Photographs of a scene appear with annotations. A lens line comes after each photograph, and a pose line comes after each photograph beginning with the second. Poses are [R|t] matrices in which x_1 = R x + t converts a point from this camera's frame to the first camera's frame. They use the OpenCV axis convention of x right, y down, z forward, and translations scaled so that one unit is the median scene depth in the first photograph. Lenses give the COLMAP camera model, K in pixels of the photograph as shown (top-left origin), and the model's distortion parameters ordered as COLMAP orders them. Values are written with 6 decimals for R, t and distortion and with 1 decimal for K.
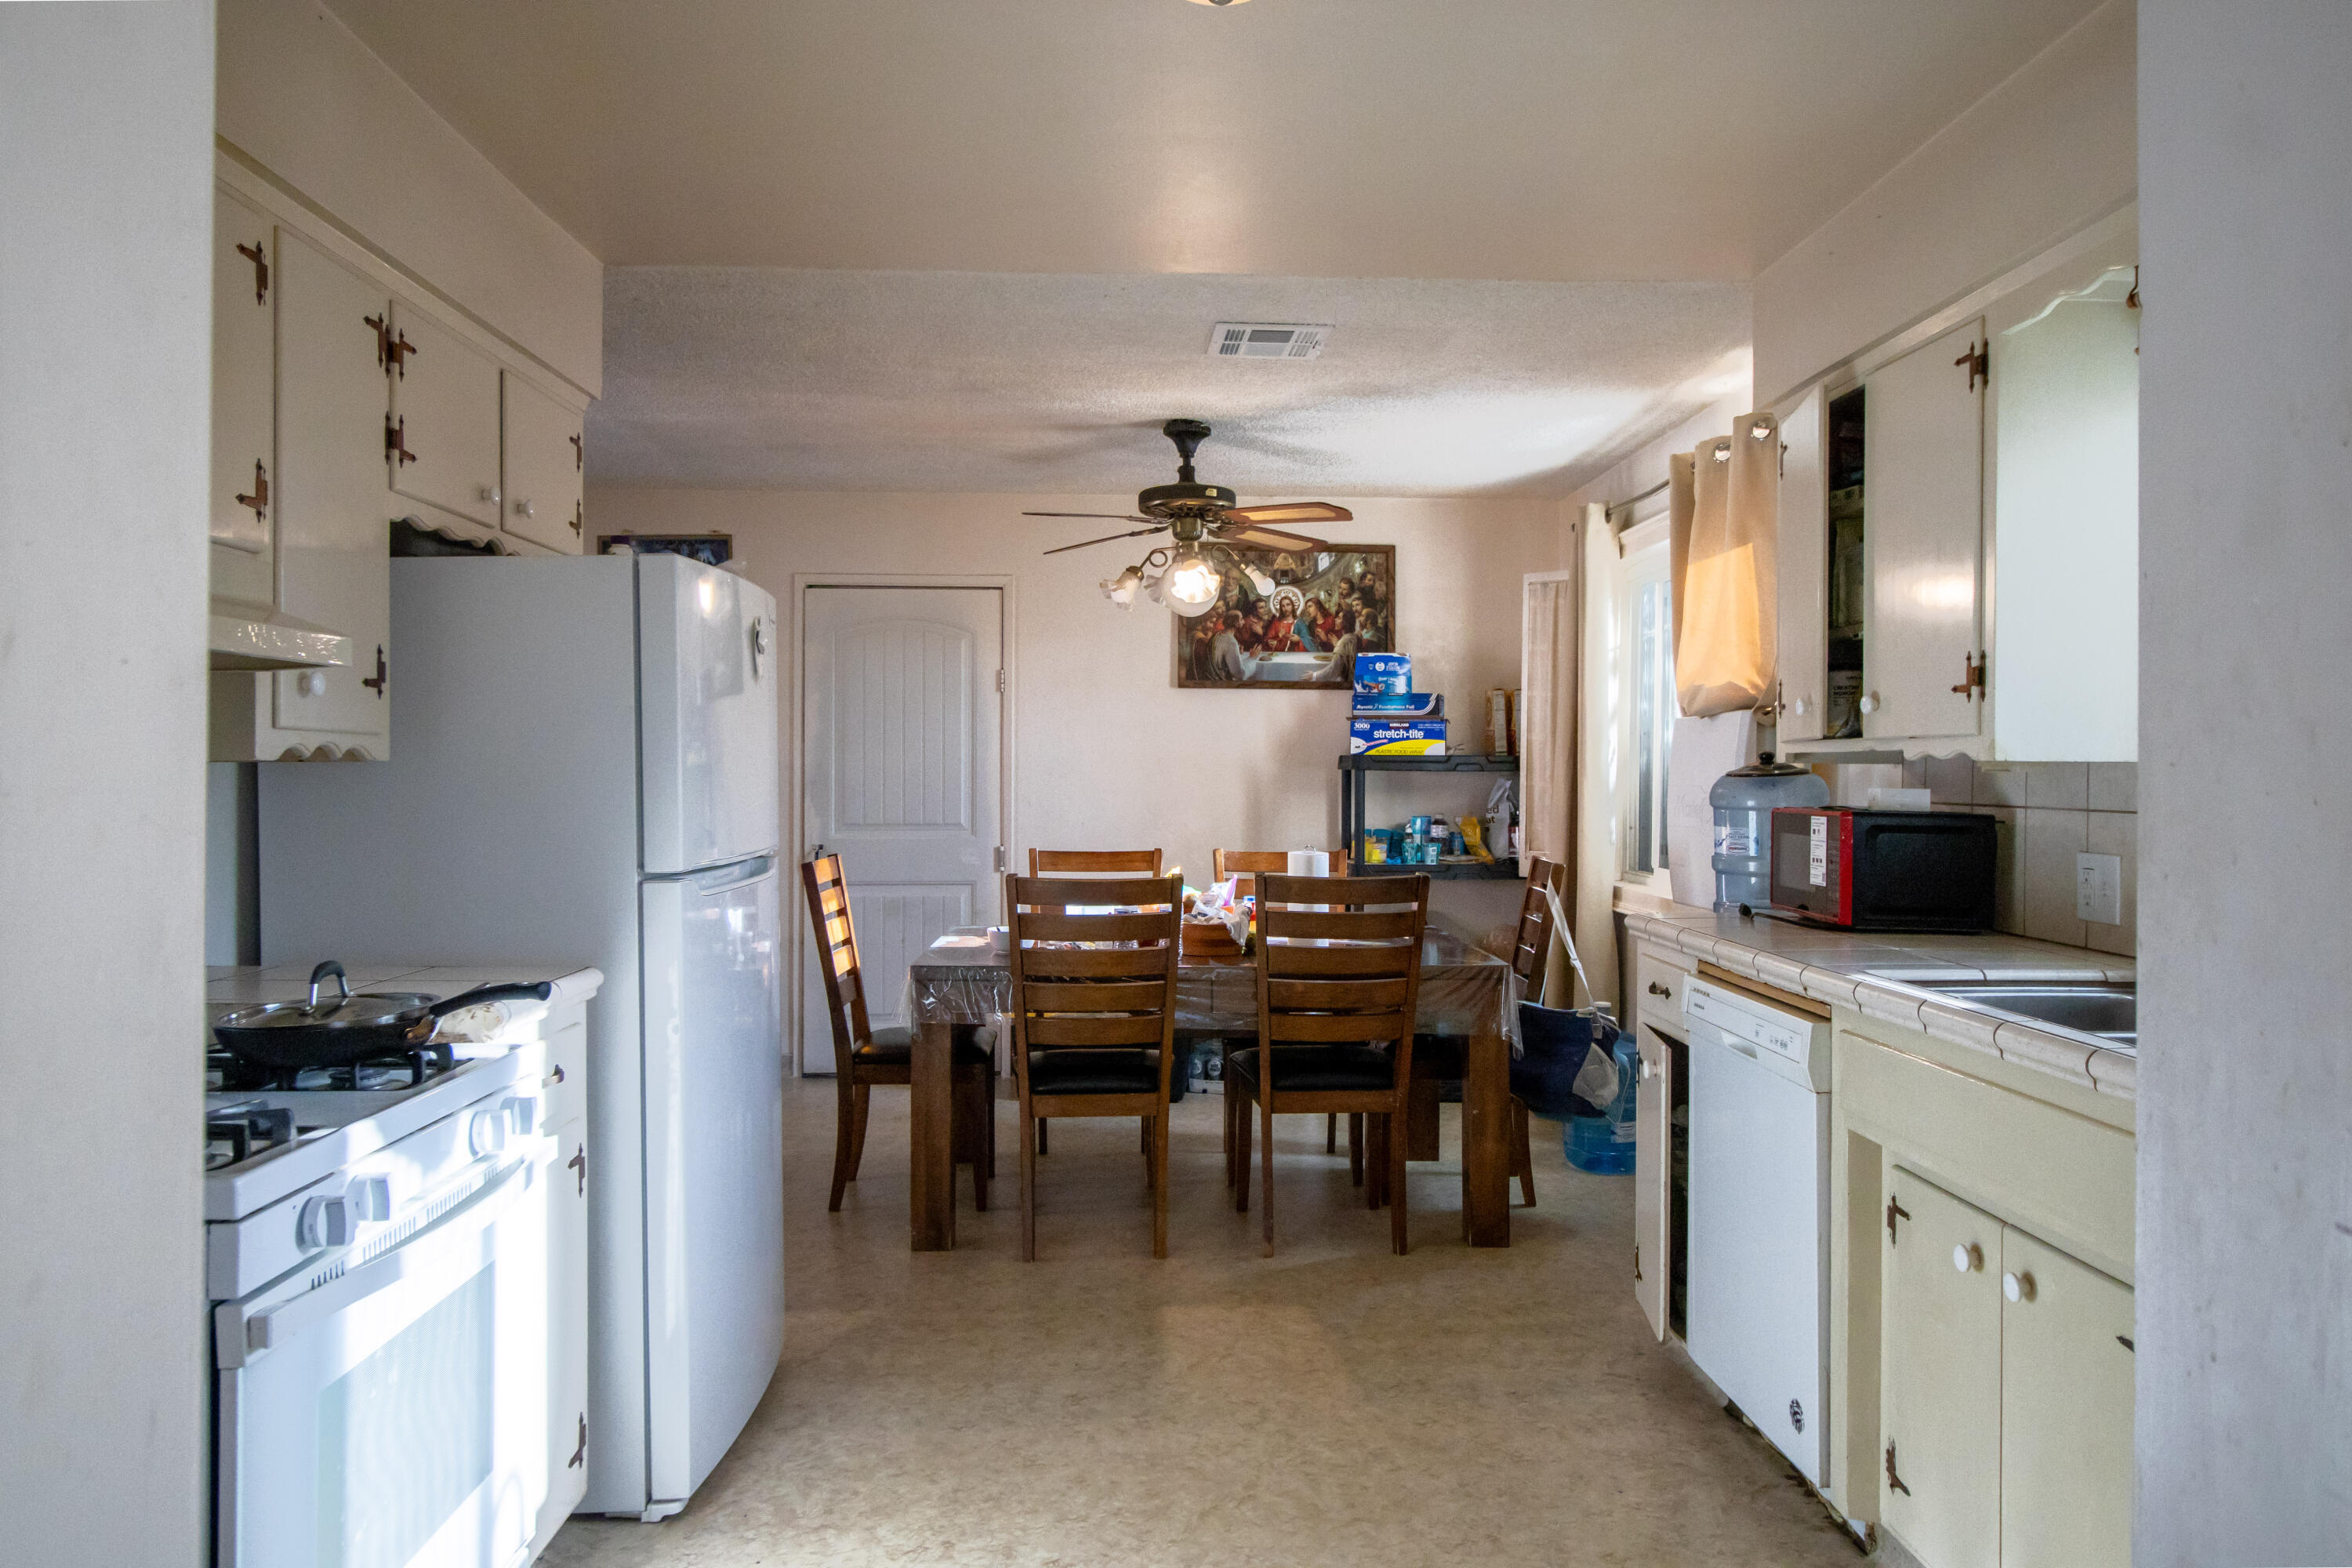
lens RADIAL K [[1621.4, 0, 1177.3], [0, 1621.4, 783.6], [0, 0, 1]] dist [0.009592, 0.000865]
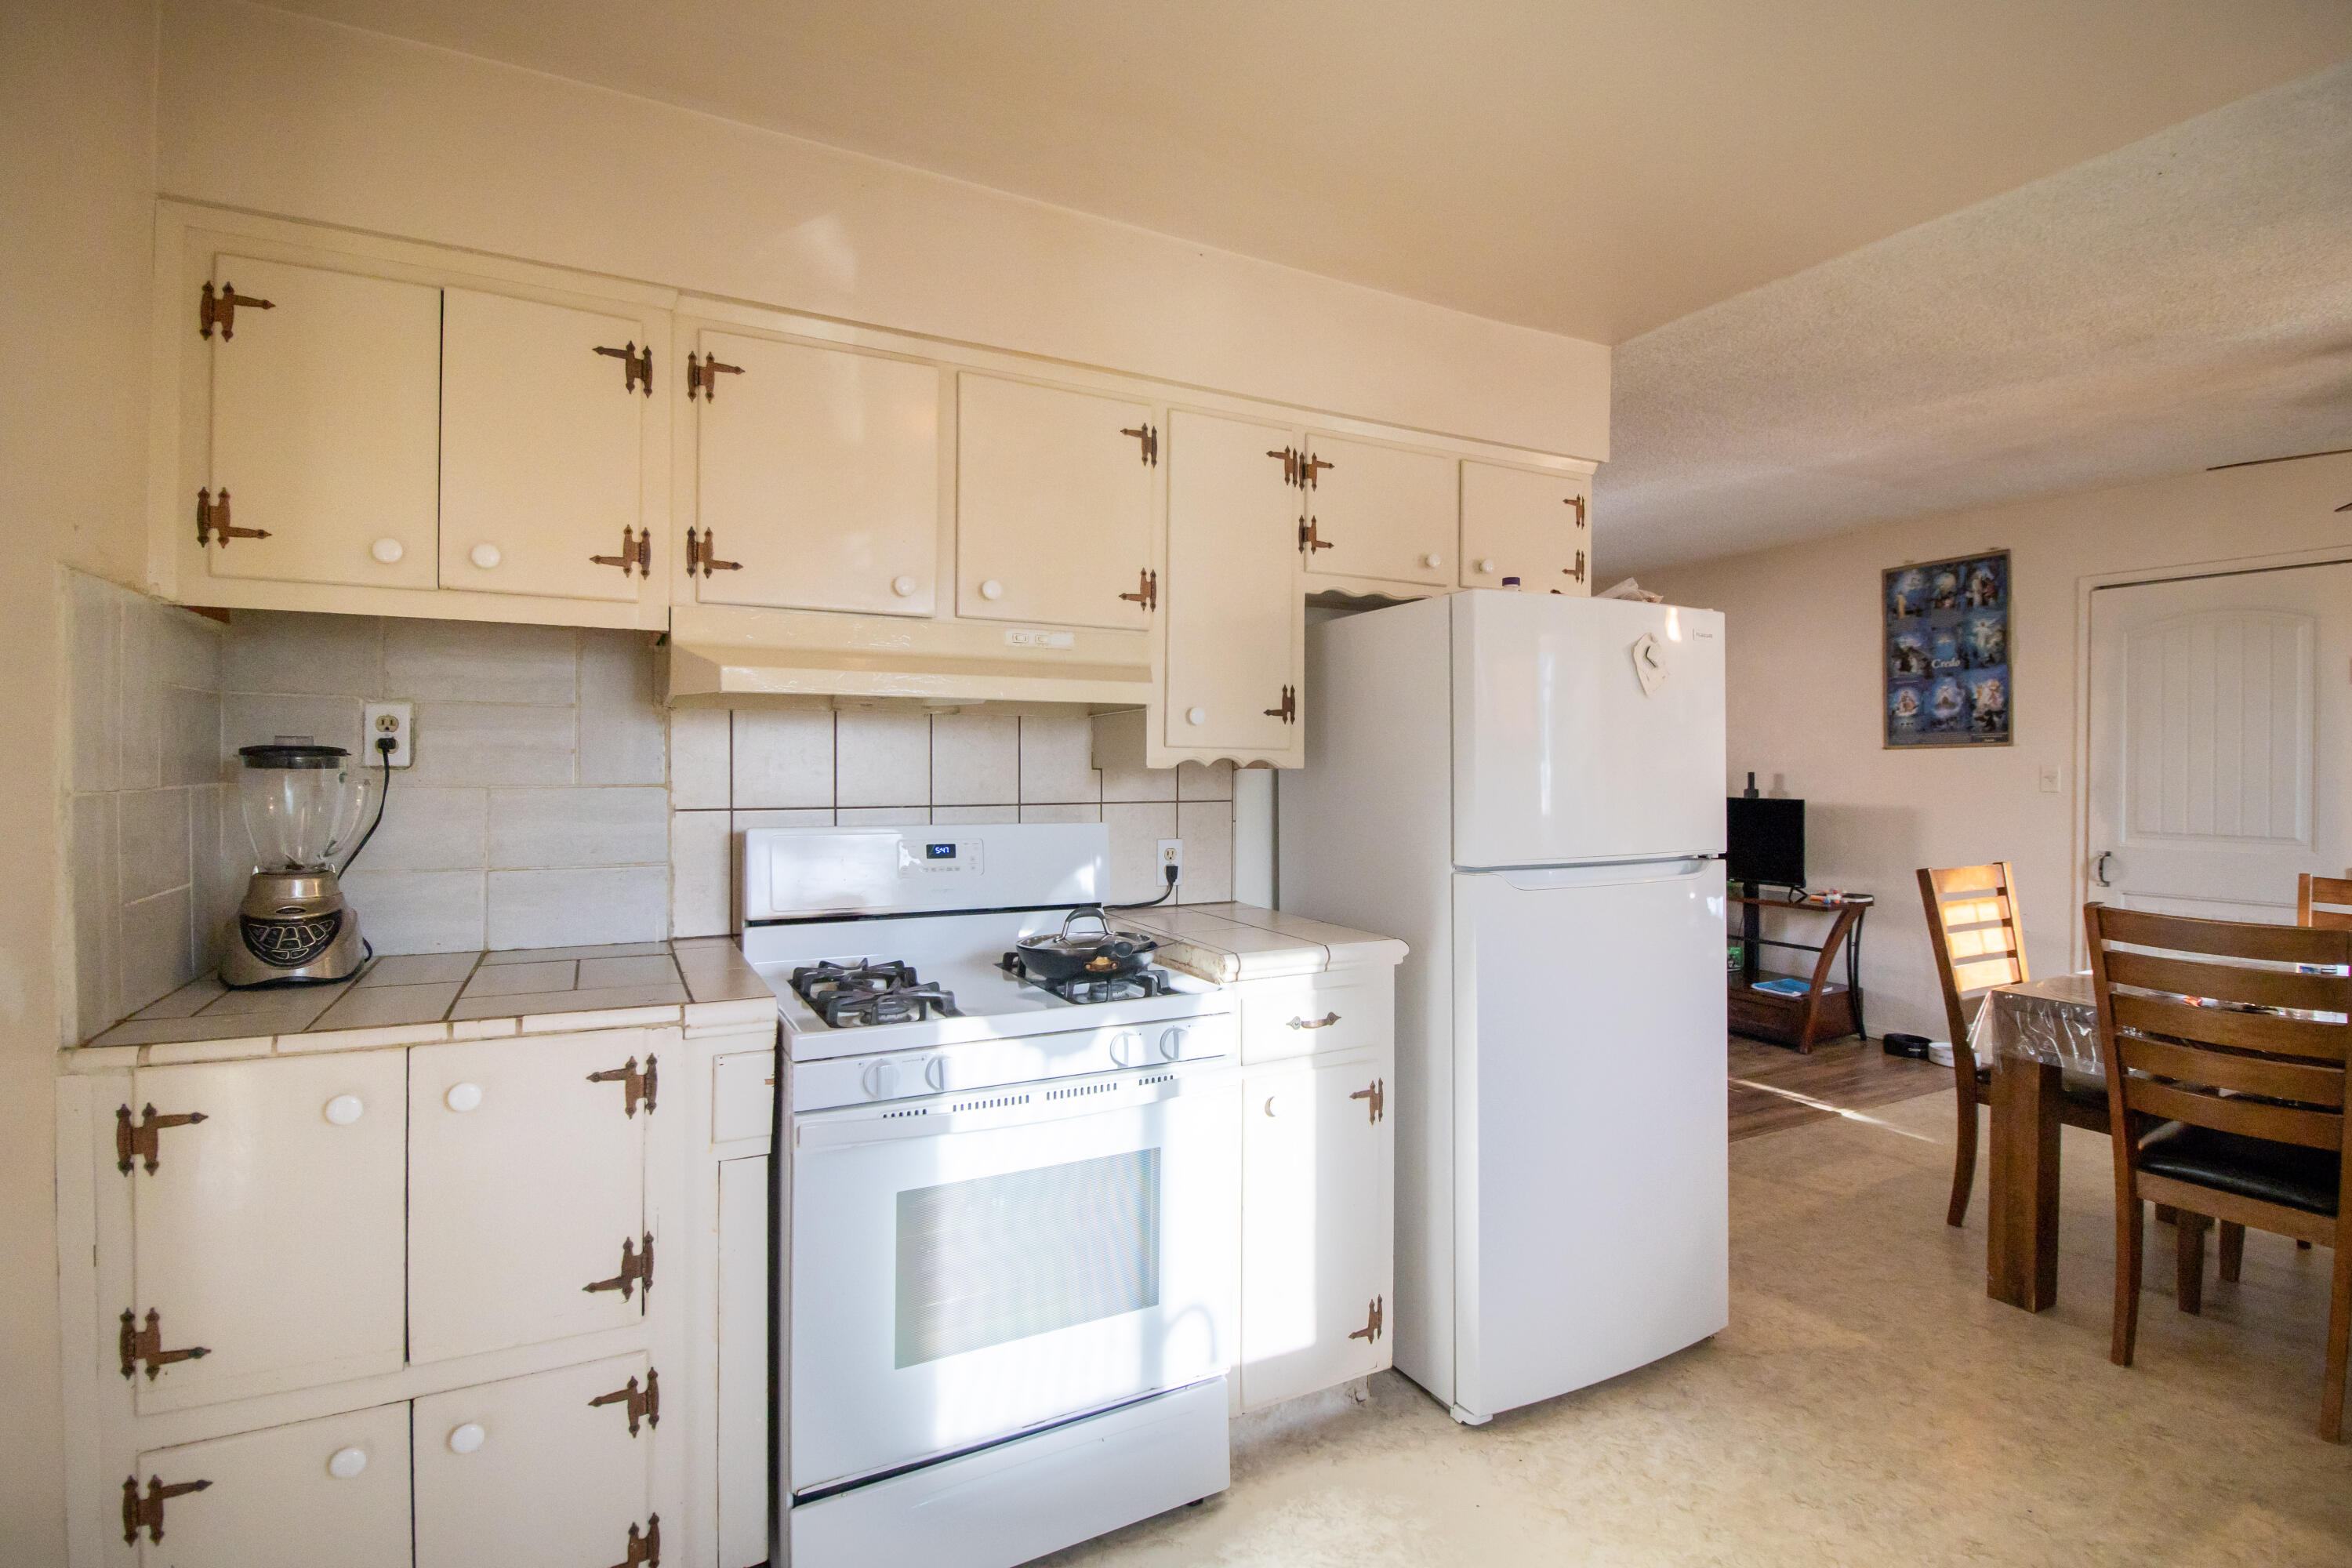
lens RADIAL K [[1109.4, 0, 1173.4], [0, 1109.4, 768.6], [0, 0, 1]] dist [-0.016984, -0.000291]
pose [[0.432540, 0.008017, -0.901579, 0.304636], [-0.013350, 0.999908, 0.002486, -0.013981], [0.901516, 0.010961, 0.432607, 0.476616]]
